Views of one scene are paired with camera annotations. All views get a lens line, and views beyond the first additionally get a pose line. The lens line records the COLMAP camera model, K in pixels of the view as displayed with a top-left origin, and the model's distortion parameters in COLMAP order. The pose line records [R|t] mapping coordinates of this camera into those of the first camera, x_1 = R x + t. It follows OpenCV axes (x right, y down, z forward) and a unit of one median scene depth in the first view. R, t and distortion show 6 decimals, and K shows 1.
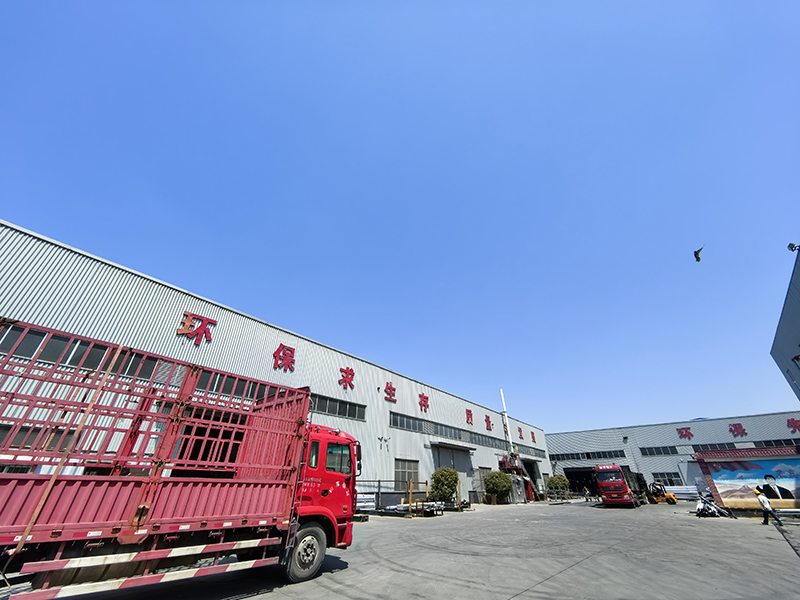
lens RADIAL K [[315.9, 0, 400.0], [0, 315.9, 300.0], [0, 0, 1]] dist [0.014017, -0.000583]
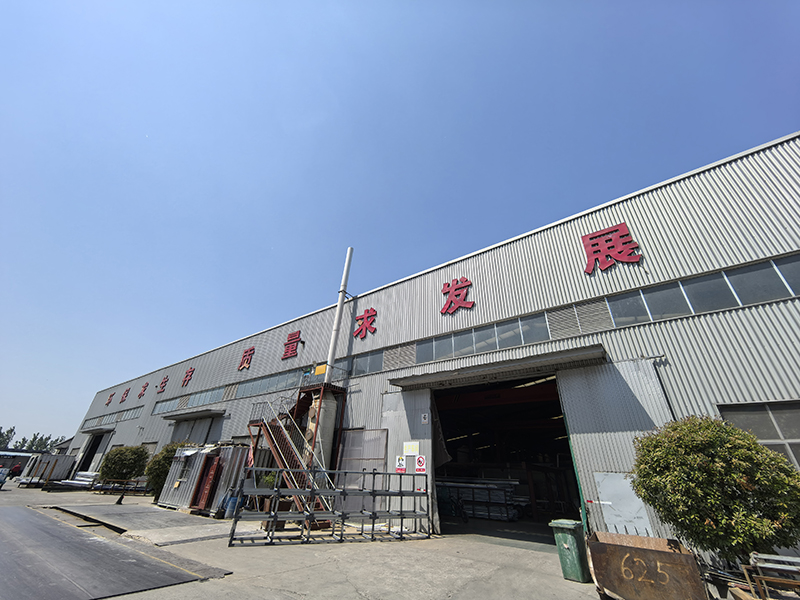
lens RADIAL K [[315.9, 0, 400.0], [0, 315.9, 300.0], [0, 0, 1]] dist [0.014017, -0.000583]
pose [[0.088769, -0.371404, -0.924218, 0.211406], [0.567068, 0.781673, -0.259656, 0.165716], [0.818874, -0.501045, 0.279999, 0.326174]]
